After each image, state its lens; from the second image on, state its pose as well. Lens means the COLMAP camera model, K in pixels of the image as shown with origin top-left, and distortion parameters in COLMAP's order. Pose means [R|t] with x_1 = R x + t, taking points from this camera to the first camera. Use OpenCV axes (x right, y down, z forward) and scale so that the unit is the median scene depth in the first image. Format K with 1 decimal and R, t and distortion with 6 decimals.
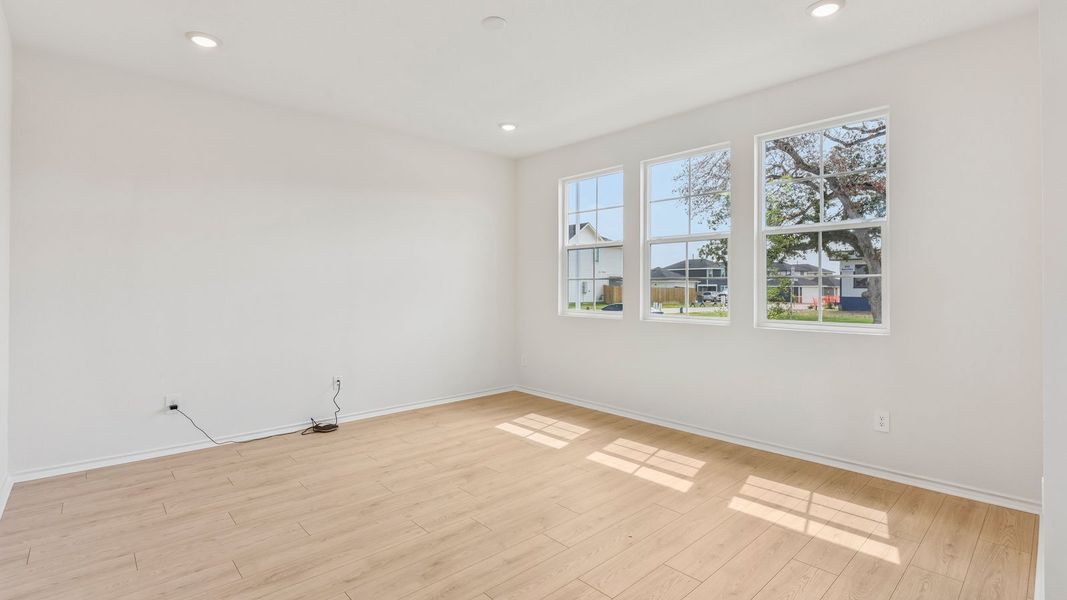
lens RADIAL K [[479.5, 0, 533.5], [0, 479.5, 300.0], [0, 0, 1]] dist [-0.000370, -0.000117]
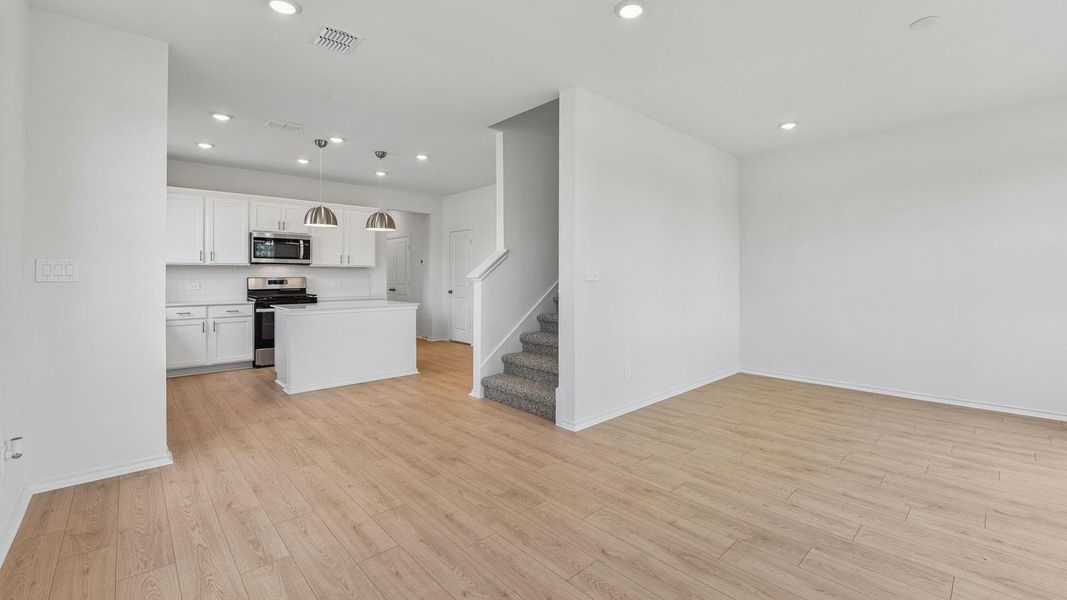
lens RADIAL K [[446.1, 0, 537.5], [0, 446.1, 275.5], [0, 0, 1]] dist [-0.001242, -0.000172]
pose [[0.000944, -0.001958, -0.999998, 0.519562], [-0.023705, 0.999717, -0.001980, 0.005258], [0.999719, 0.023707, 0.000897, 0.099413]]
